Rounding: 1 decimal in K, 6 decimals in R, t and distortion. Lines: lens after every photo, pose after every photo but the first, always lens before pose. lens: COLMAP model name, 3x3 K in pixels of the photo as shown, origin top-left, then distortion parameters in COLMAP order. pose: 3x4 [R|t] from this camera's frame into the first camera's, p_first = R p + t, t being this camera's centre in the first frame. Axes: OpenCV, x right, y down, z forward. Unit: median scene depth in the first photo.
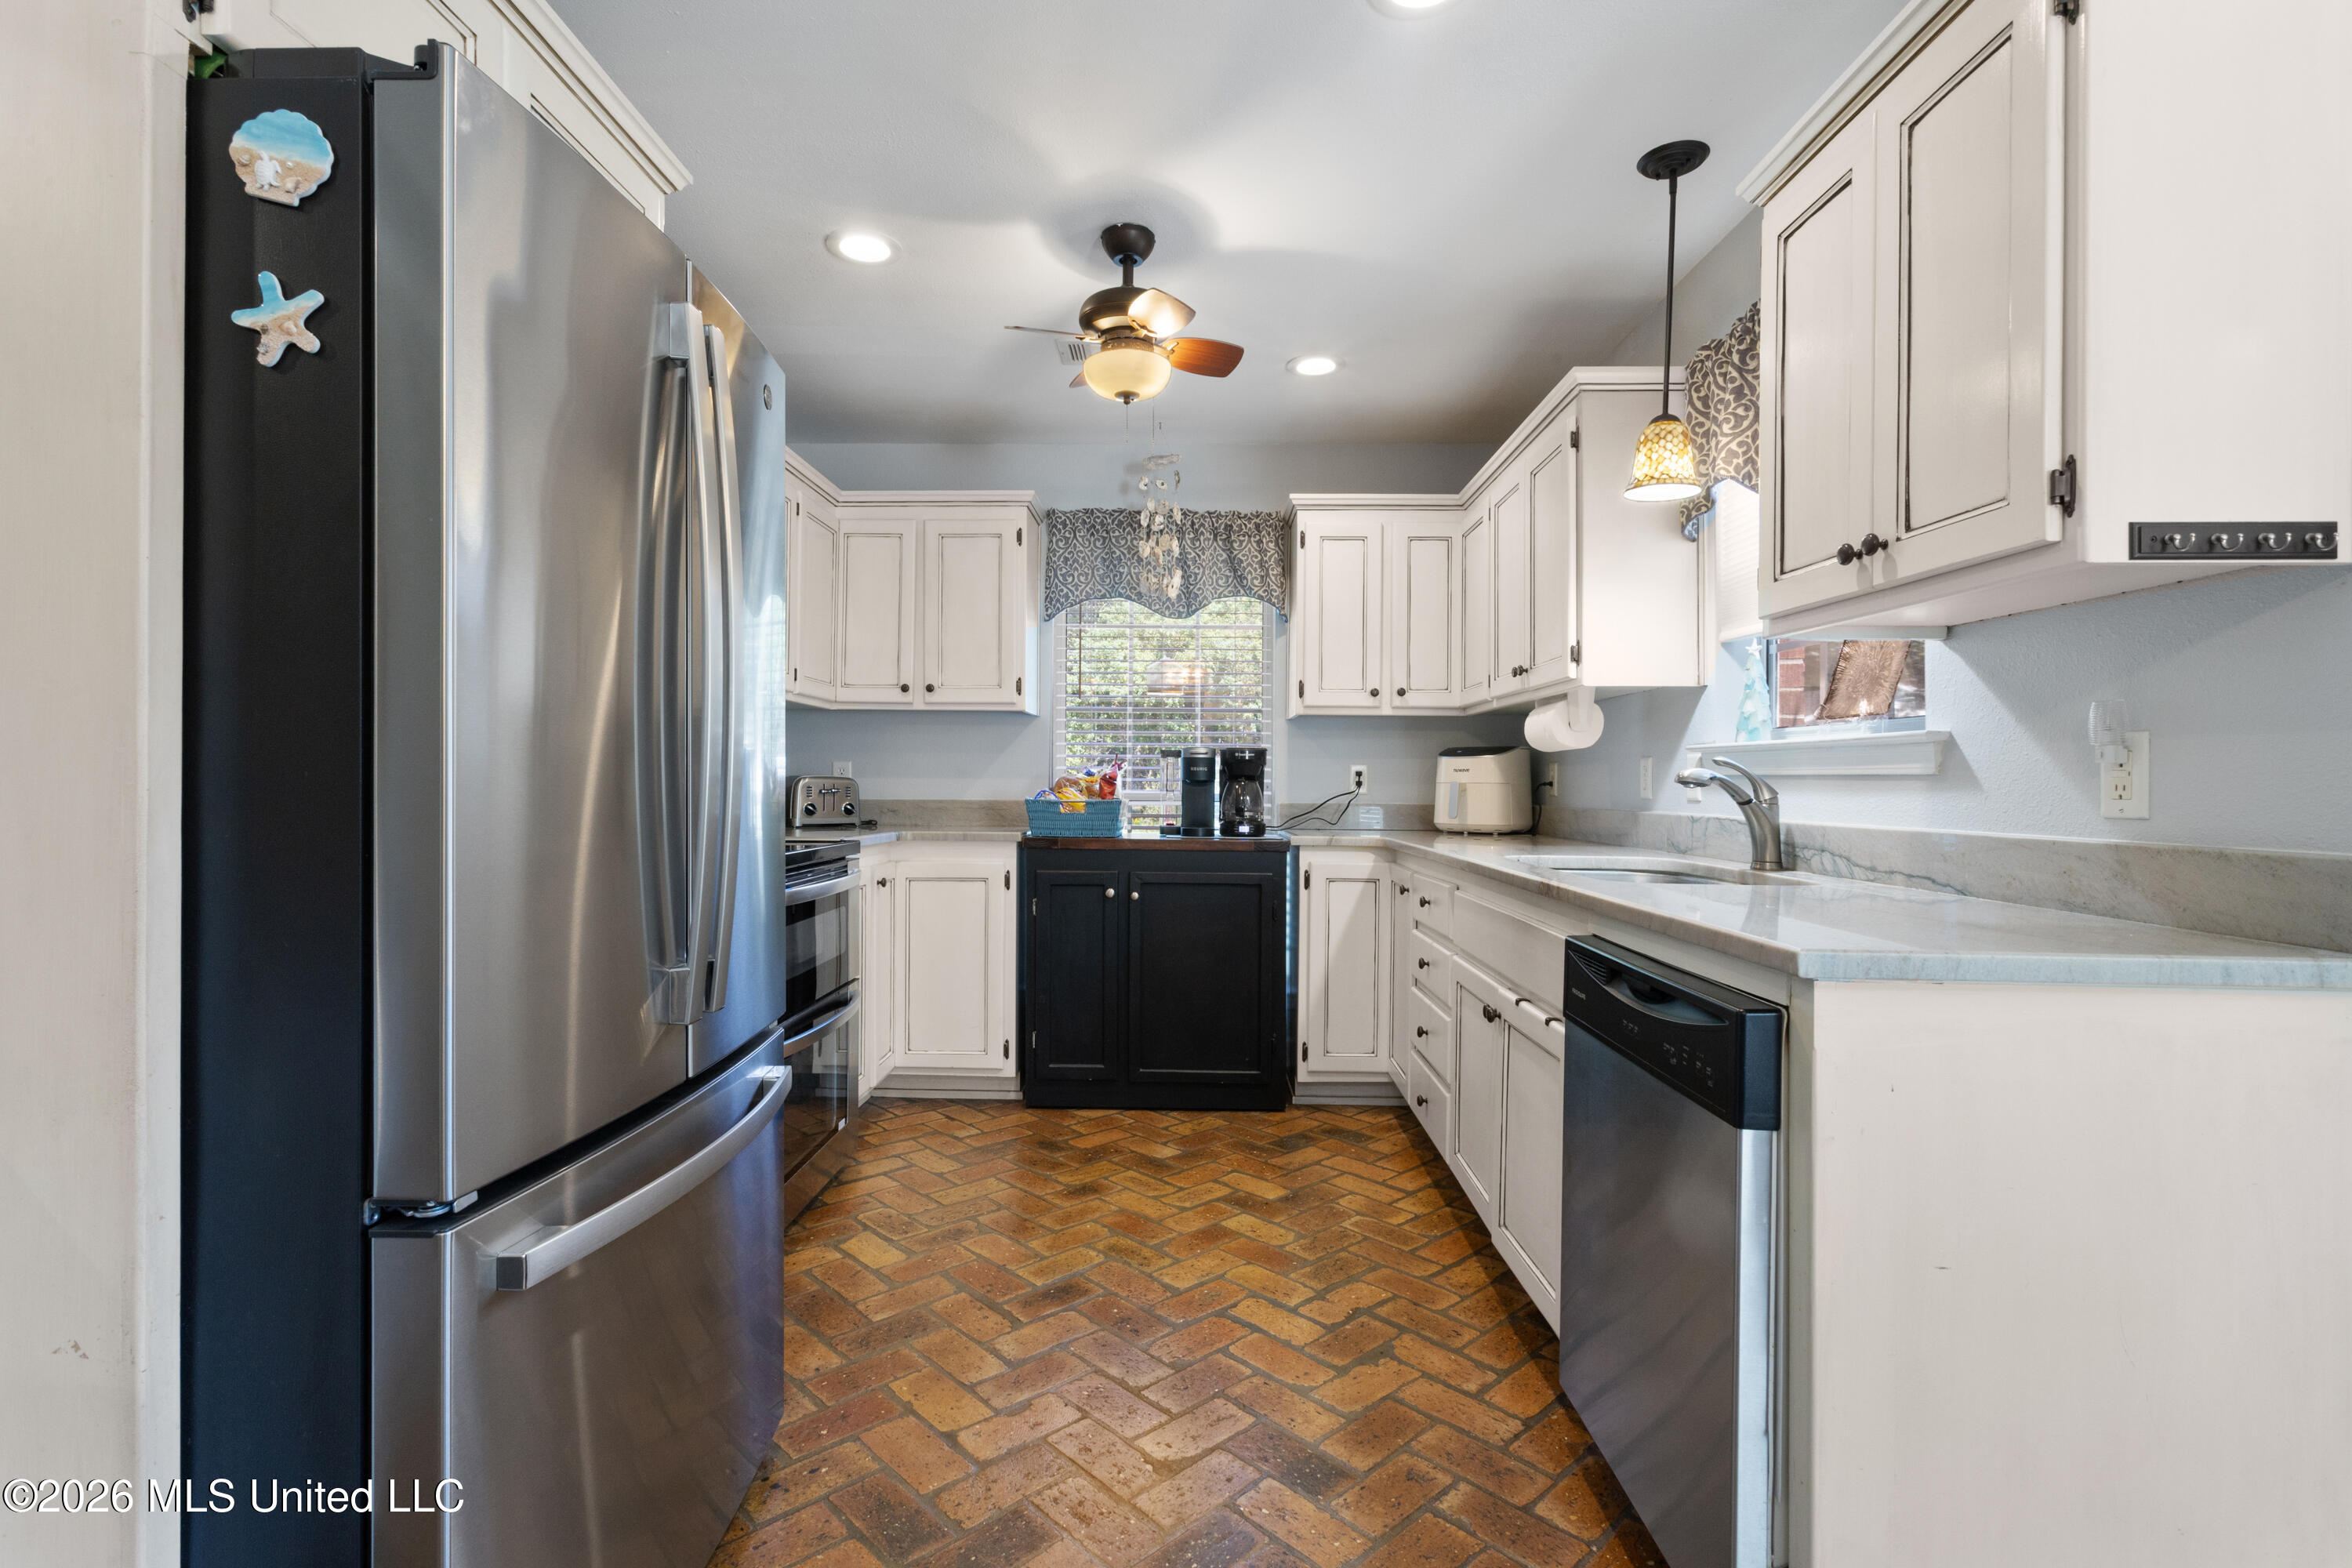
lens RADIAL K [[1083.0, 0, 1186.8], [0, 1083.0, 777.5], [0, 0, 1]] dist [-0.002009, -0.000176]
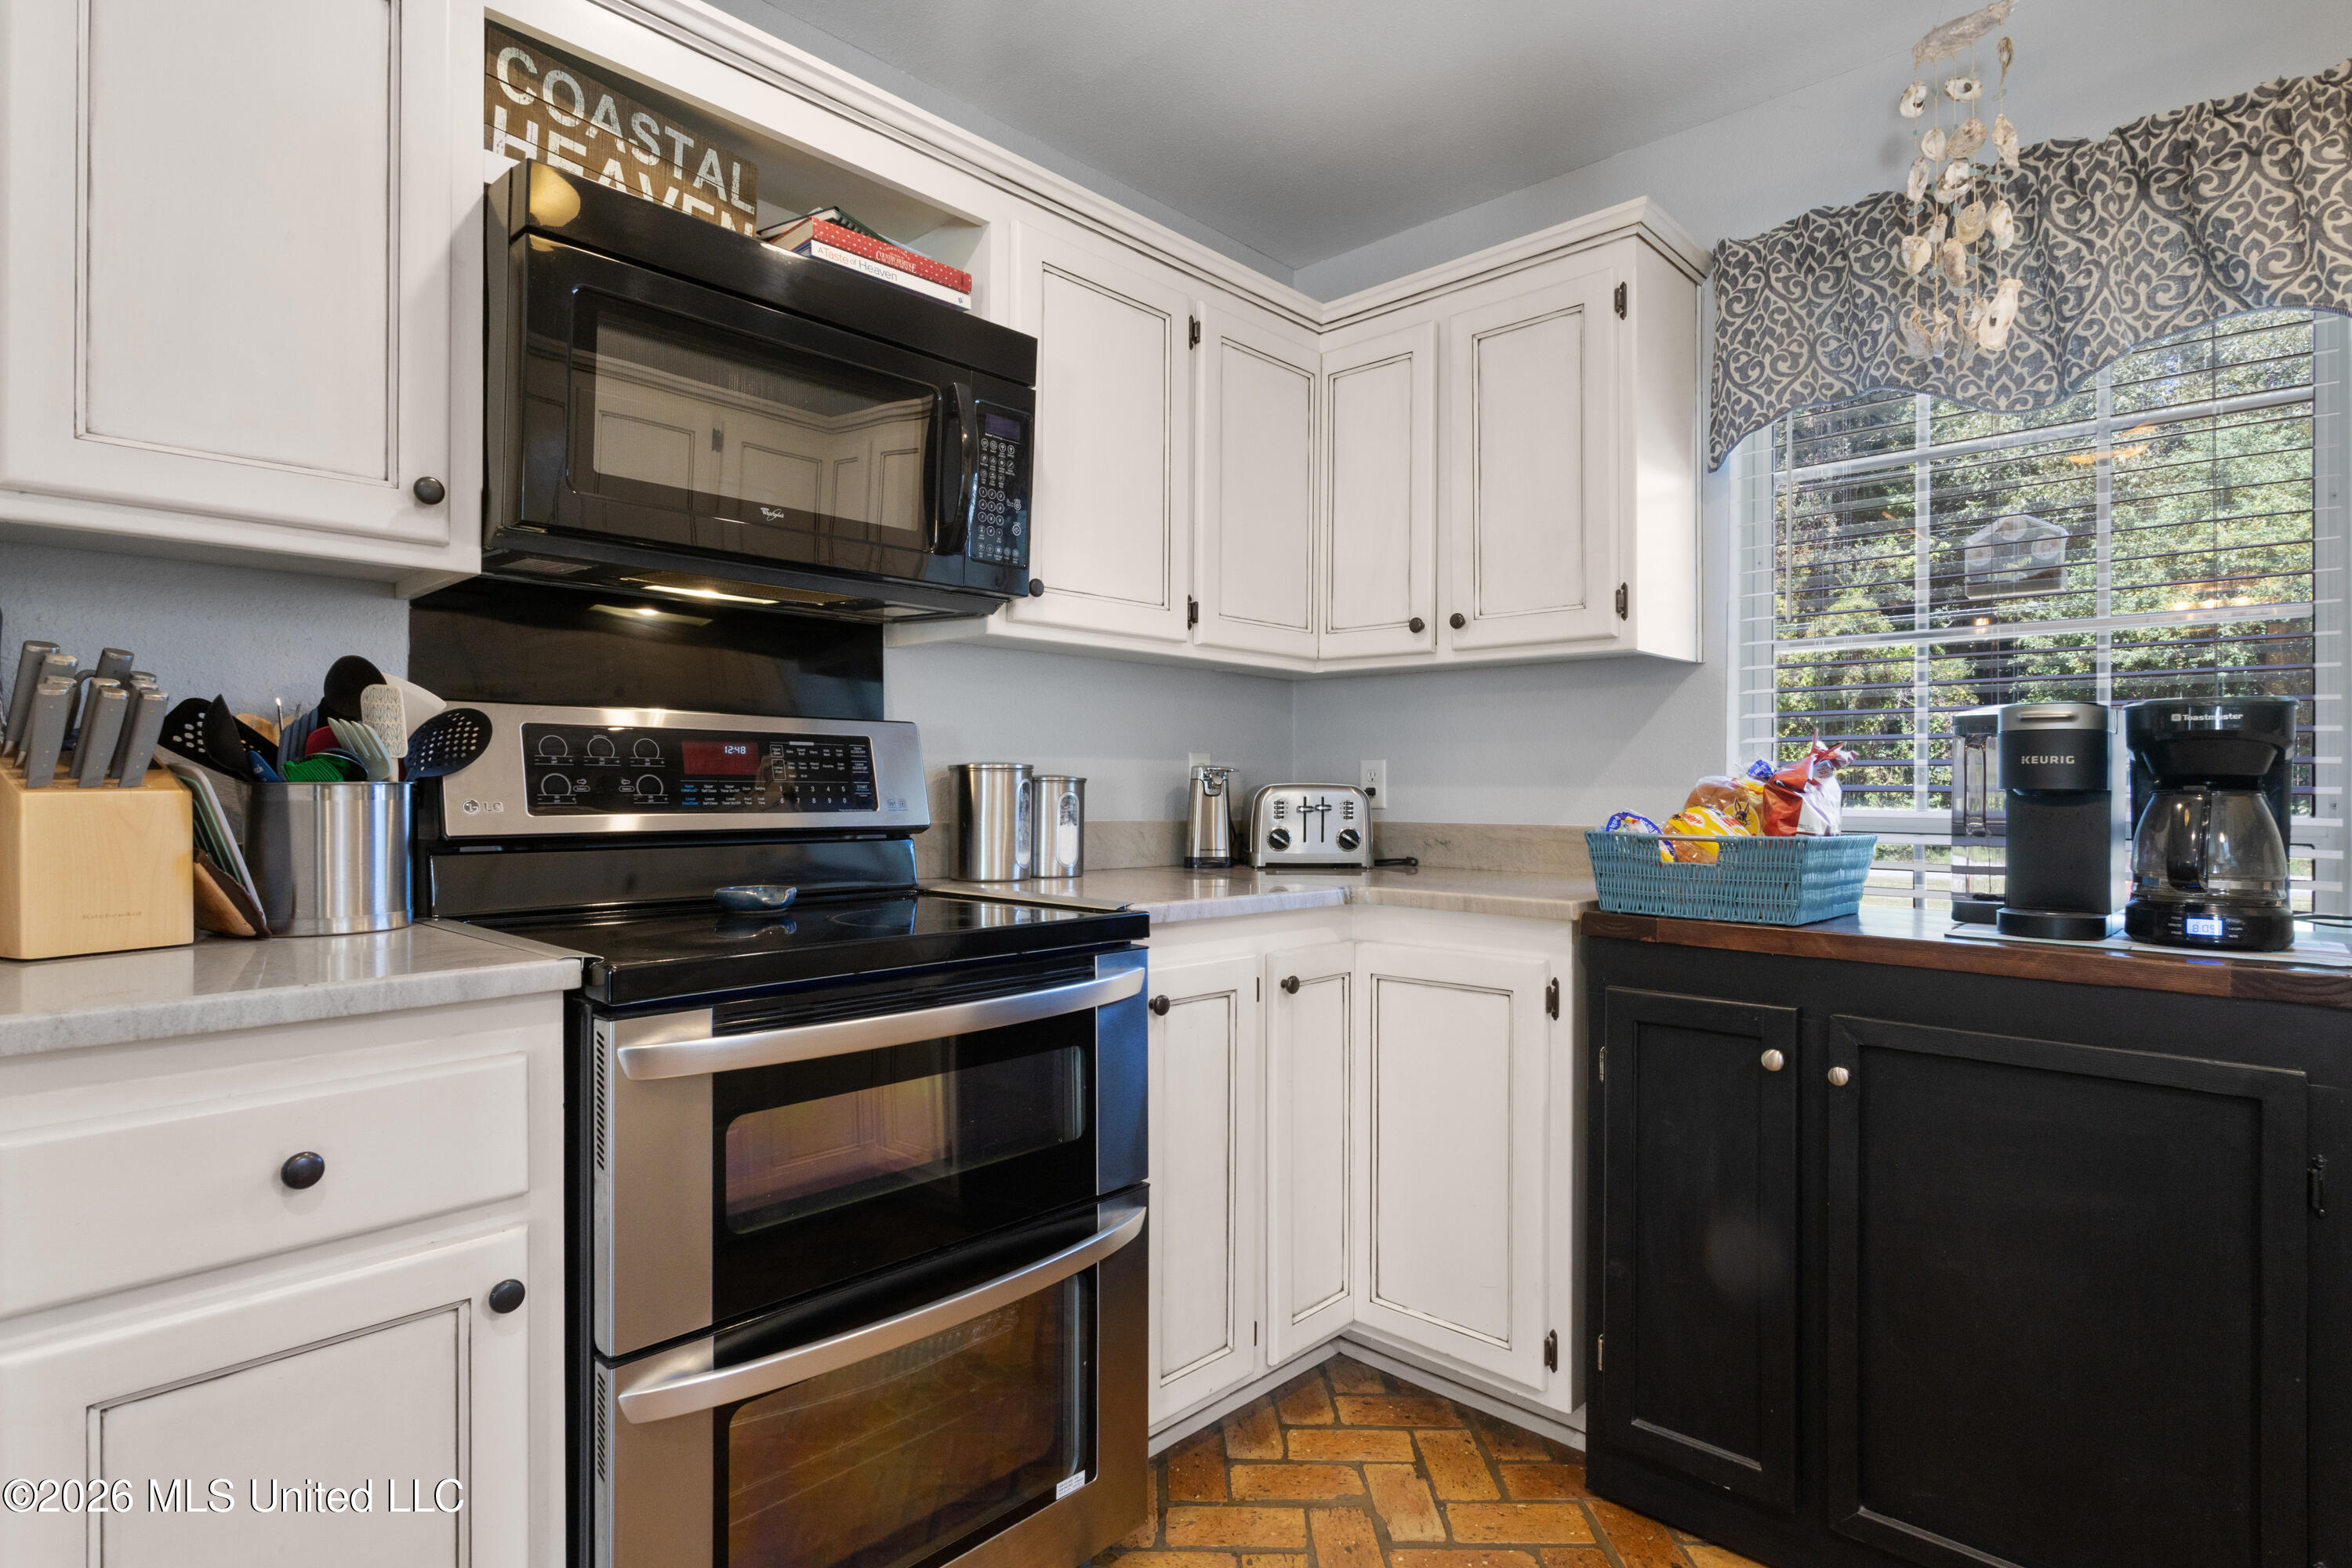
lens RADIAL K [[1208.9, 0, 1179.1], [0, 1208.9, 779.4], [0, 0, 1]] dist [0.000316, 0.001033]
pose [[0.736398, -0.007197, -0.676511, 0.071644], [0.003691, 0.999971, -0.006620, 0.000543], [0.676539, 0.002378, 0.736403, 0.463695]]
